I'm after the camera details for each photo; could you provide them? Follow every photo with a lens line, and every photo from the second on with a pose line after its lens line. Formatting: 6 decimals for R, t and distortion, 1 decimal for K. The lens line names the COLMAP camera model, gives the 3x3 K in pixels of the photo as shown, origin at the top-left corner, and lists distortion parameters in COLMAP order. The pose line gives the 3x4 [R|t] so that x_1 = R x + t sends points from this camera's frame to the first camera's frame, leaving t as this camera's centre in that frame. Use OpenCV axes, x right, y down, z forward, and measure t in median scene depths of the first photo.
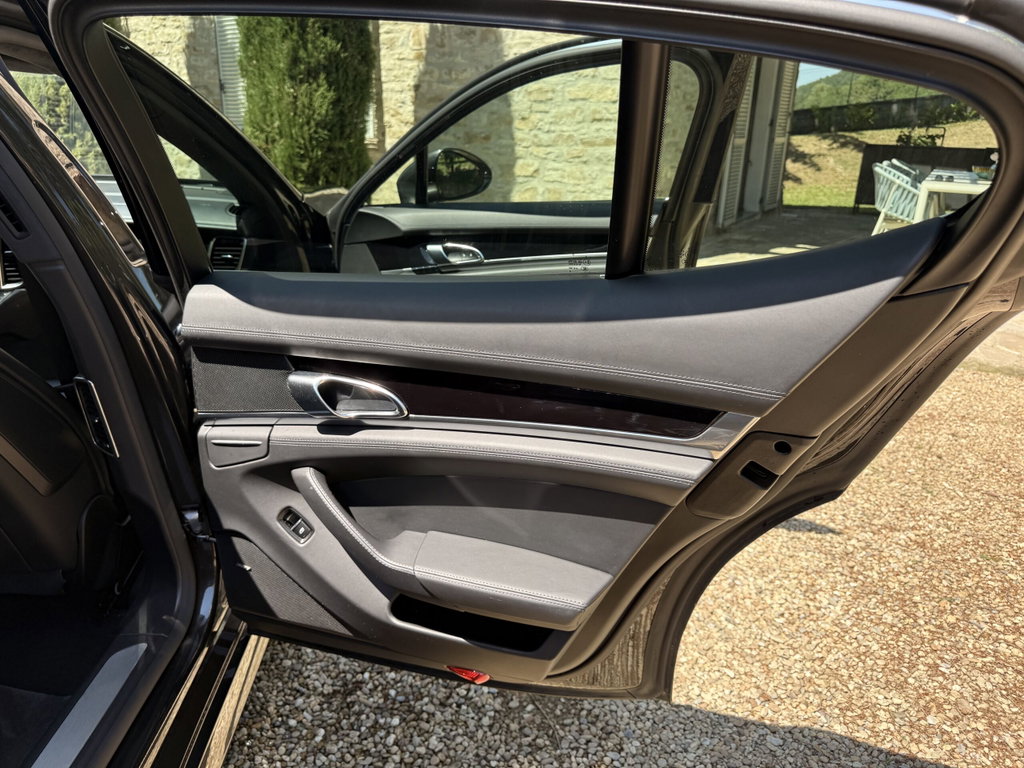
lens RADIAL K [[734.5, 0, 512.0], [0, 734.5, 384.0], [0, 0, 1]] dist [0.107340, -0.188618]
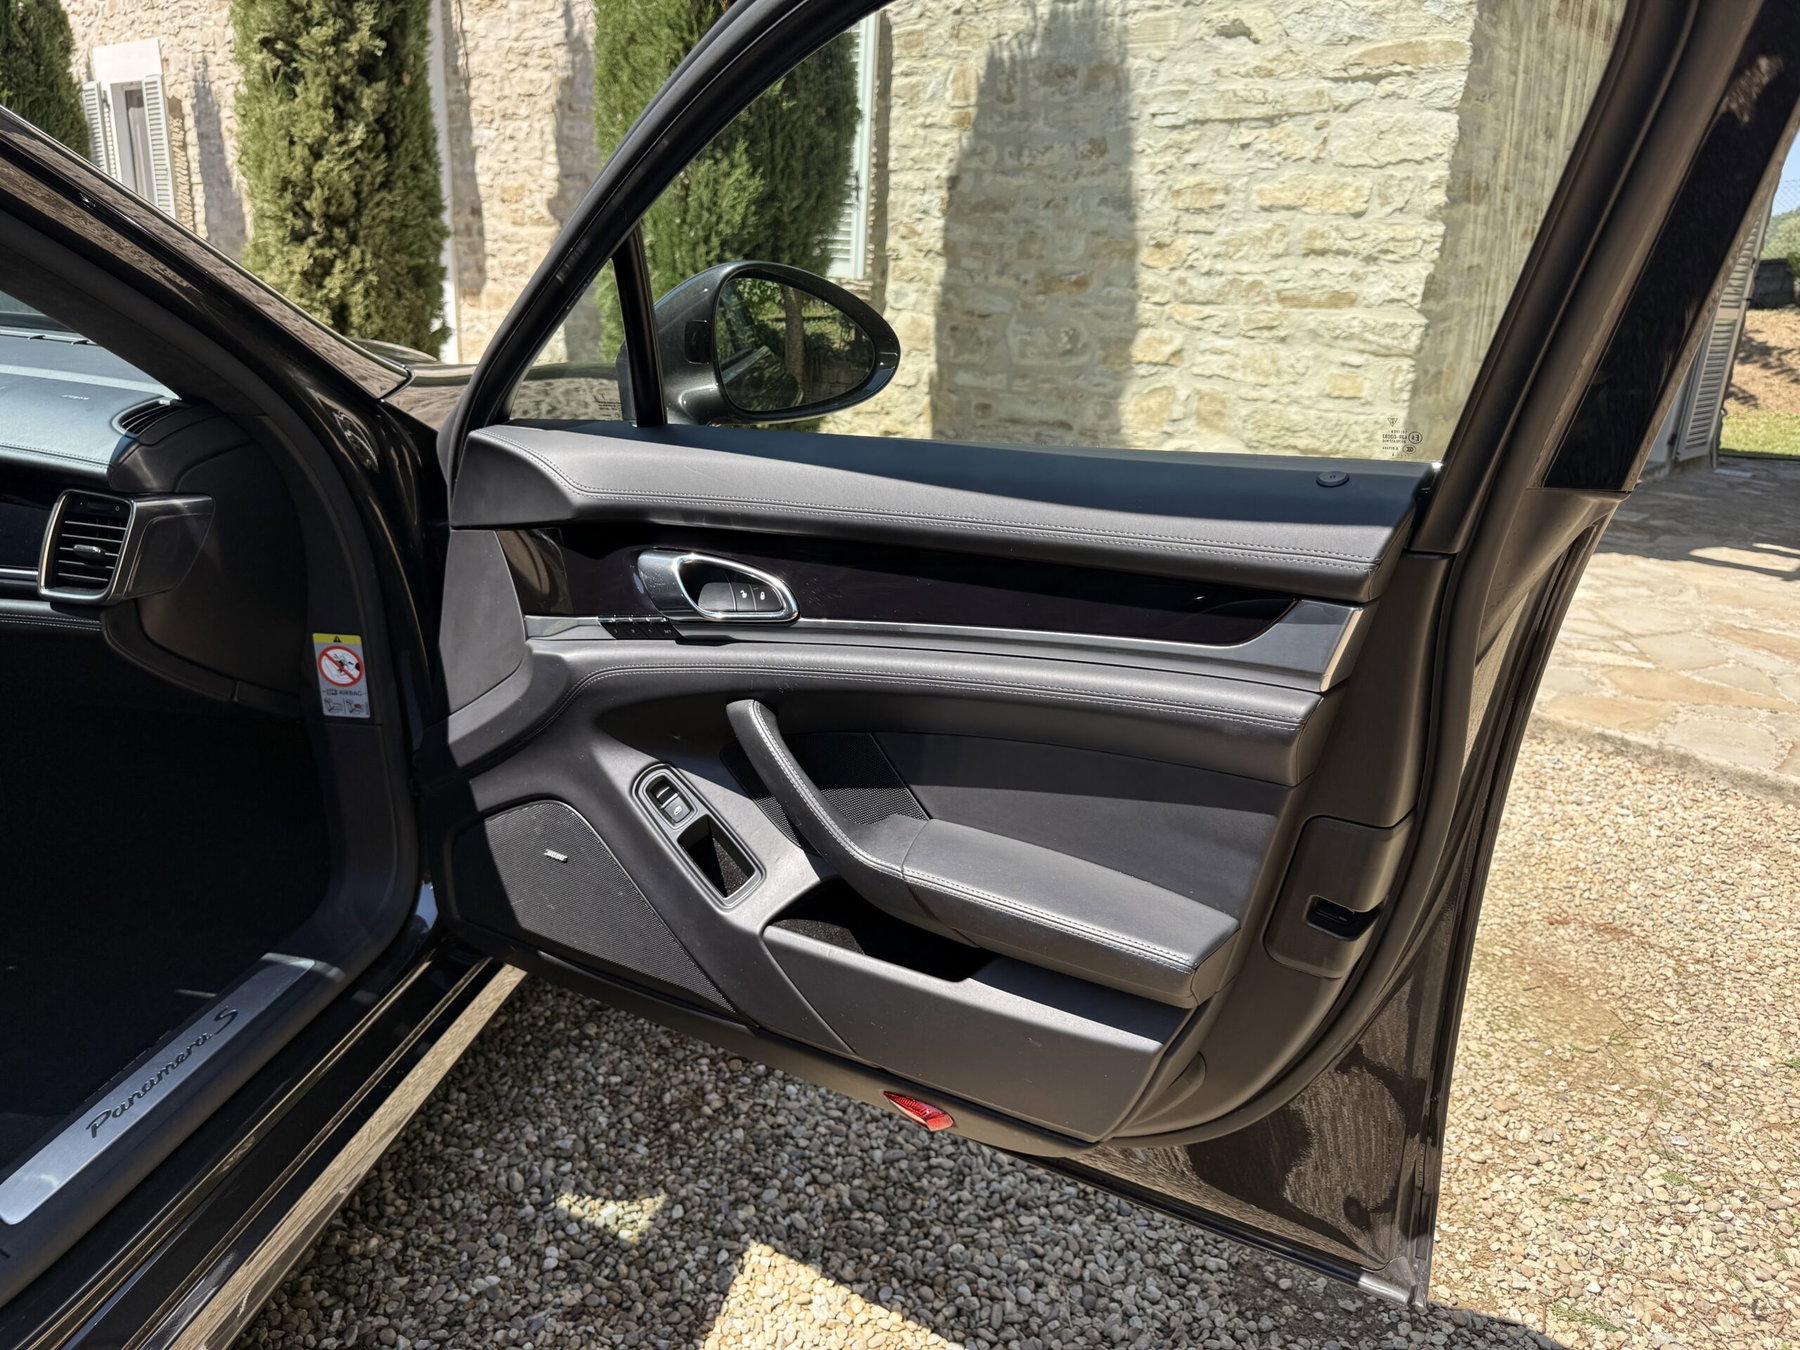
lens RADIAL K [[1287.5, 0, 900.0], [0, 1287.5, 675.0], [0, 0, 1]] dist [0.035518, -0.049706]
pose [[0.977678, 0.090614, -0.189566, 0.036022], [-0.096829, 0.995017, -0.023763, -0.045161], [0.186468, 0.041588, 0.981580, 0.160451]]
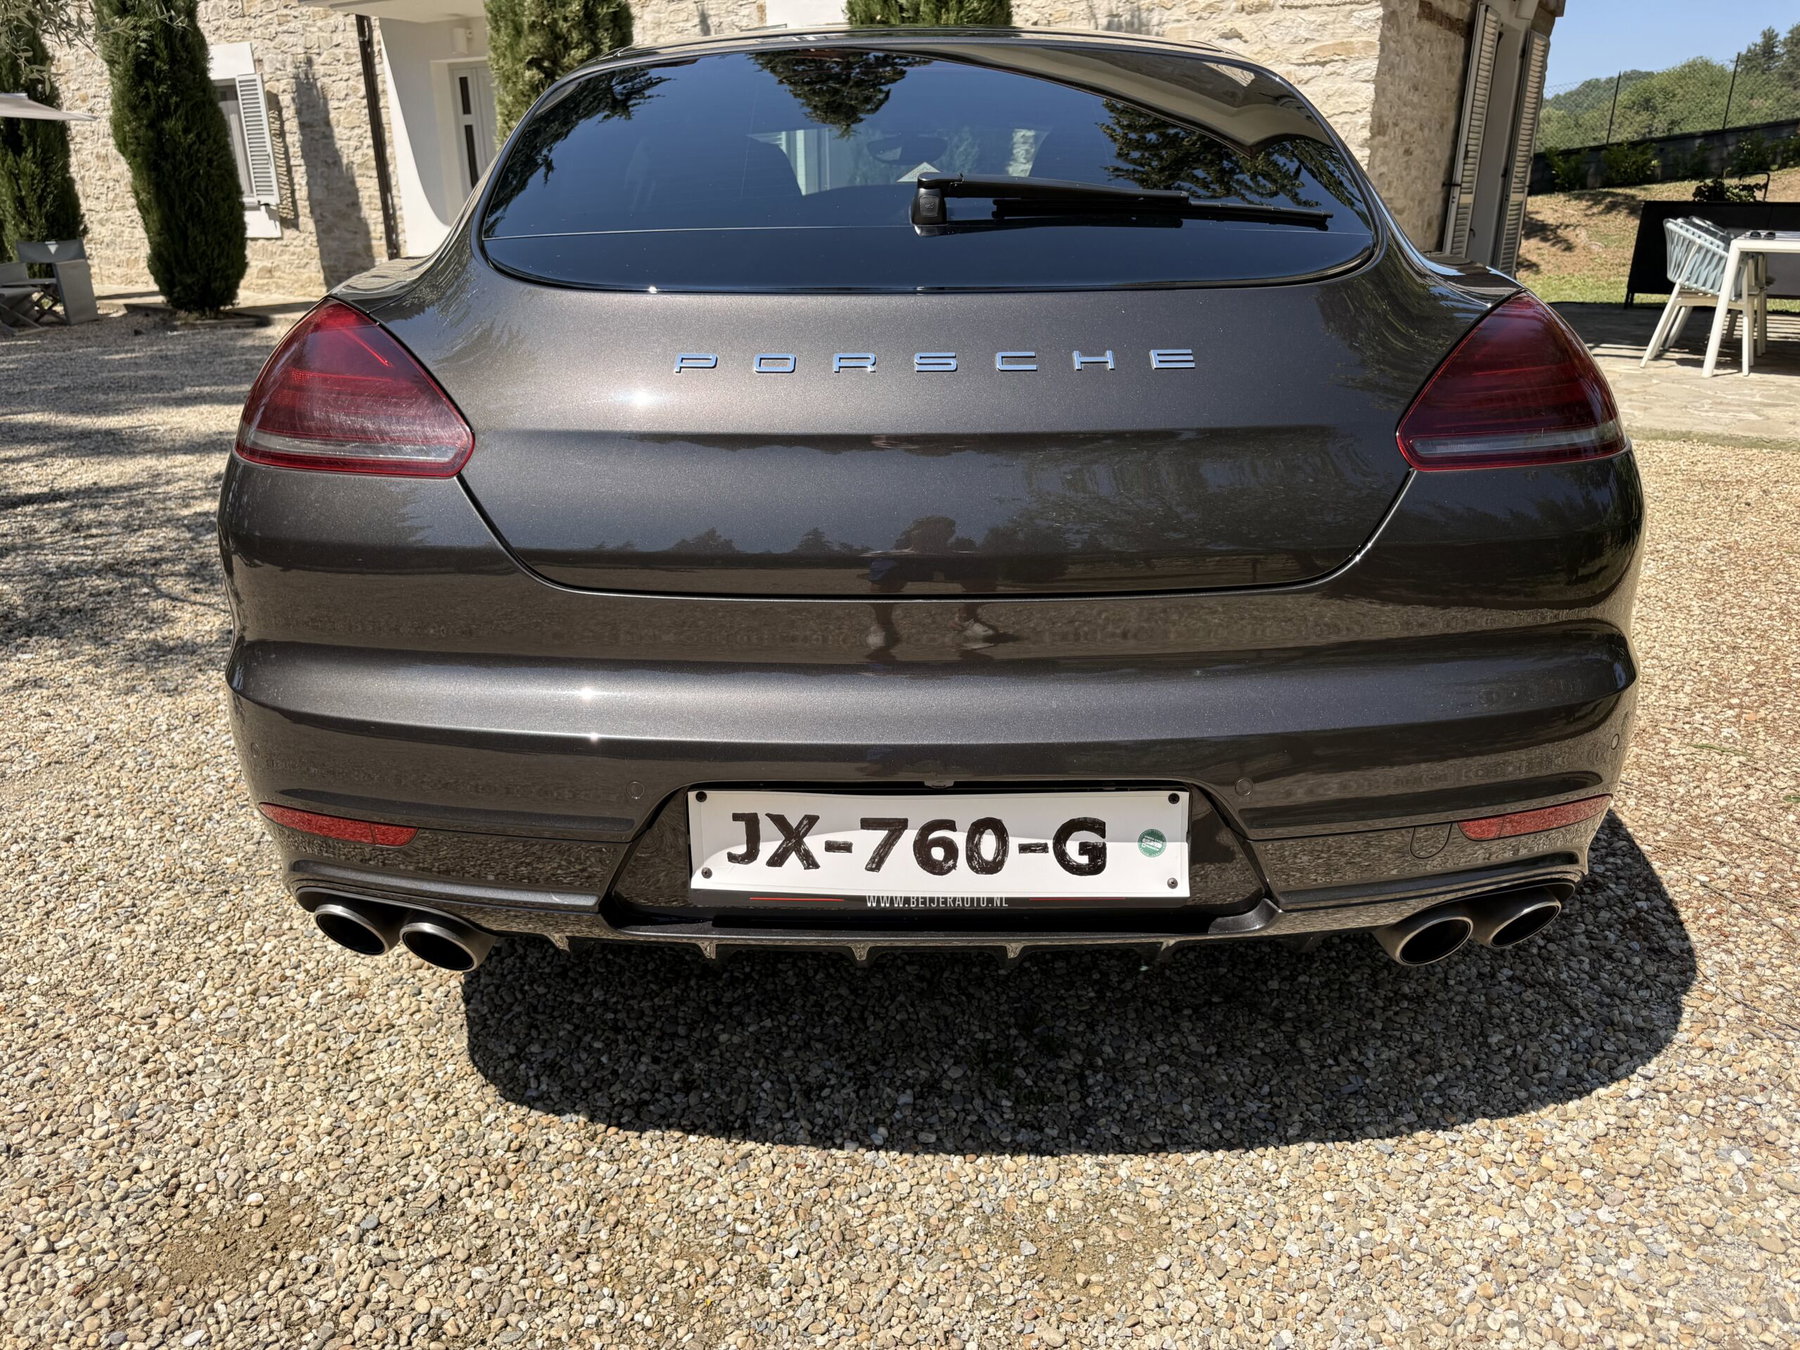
lens RADIAL K [[1282.7, 0, 900.0], [0, 1282.7, 675.0], [0, 0, 1]] dist [0.053495, -0.074618]
pose [[0.997626, -0.004168, -0.068740, -0.193401], [0.005268, 0.999861, 0.015831, 0.137017], [0.068664, -0.016155, 0.997509, -0.355319]]
